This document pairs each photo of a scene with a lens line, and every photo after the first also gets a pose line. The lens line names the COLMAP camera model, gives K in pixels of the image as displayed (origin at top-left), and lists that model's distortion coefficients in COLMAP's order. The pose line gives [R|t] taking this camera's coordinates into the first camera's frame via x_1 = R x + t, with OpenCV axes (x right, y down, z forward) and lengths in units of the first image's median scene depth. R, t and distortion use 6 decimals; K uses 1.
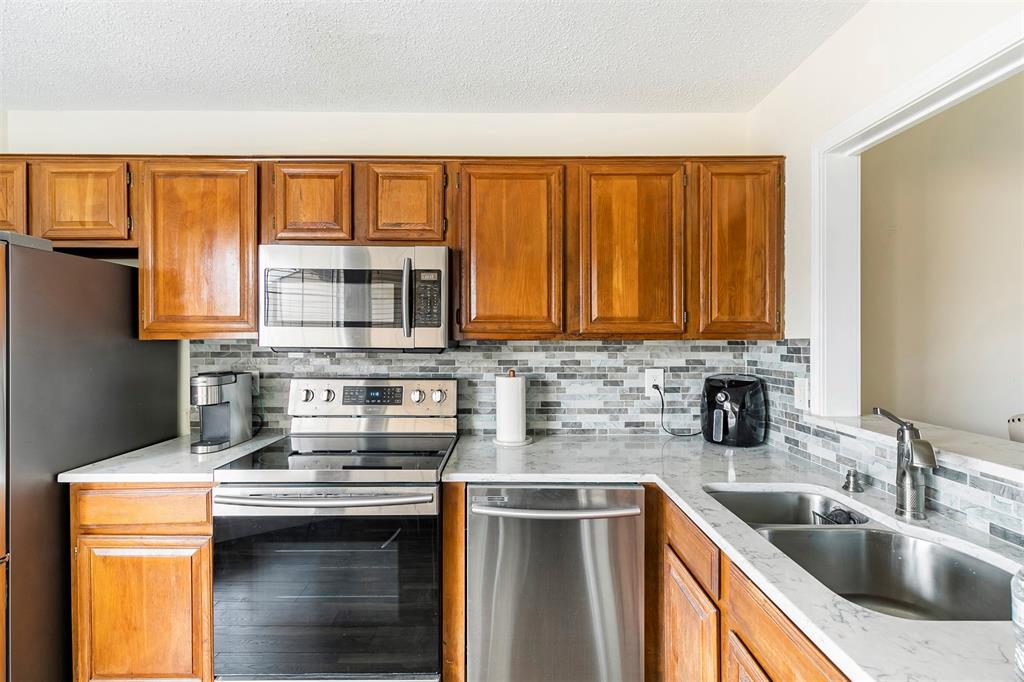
lens RADIAL K [[458.1, 0, 502.6], [0, 458.1, 341.1], [0, 0, 1]] dist [0.002342, 0.000103]
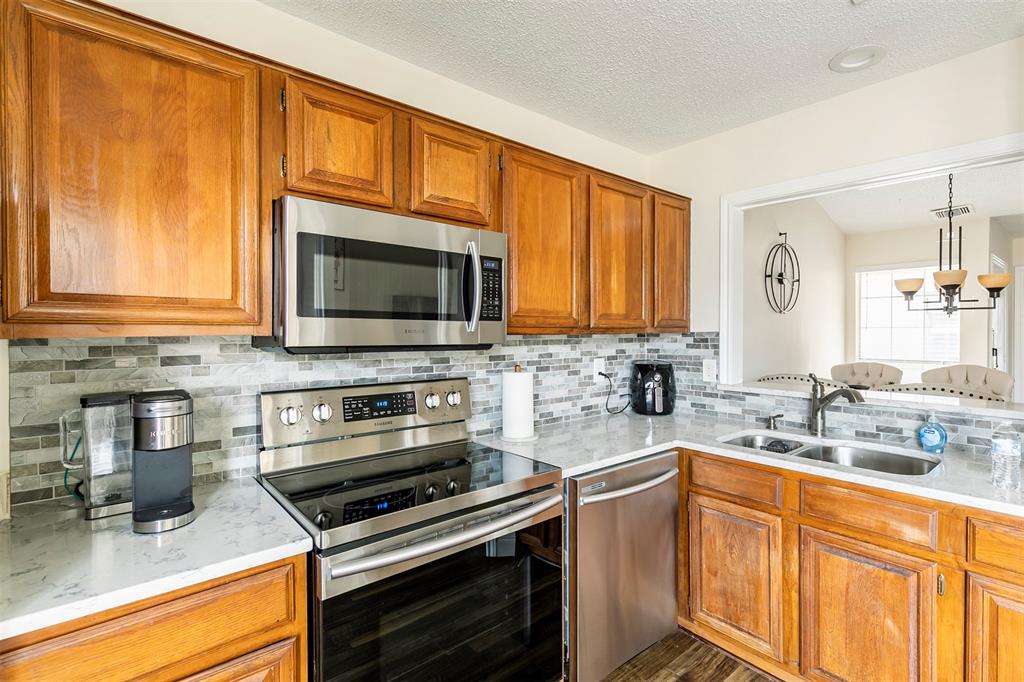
lens RADIAL K [[488.2, 0, 516.6], [0, 488.2, 336.5], [0, 0, 1]] dist [0.000285, -0.000196]
pose [[0.754439, -0.010128, 0.656292, -0.719766], [0.008484, 0.999948, 0.005678, -0.004061], [-0.656315, 0.001284, 0.754486, 0.230715]]
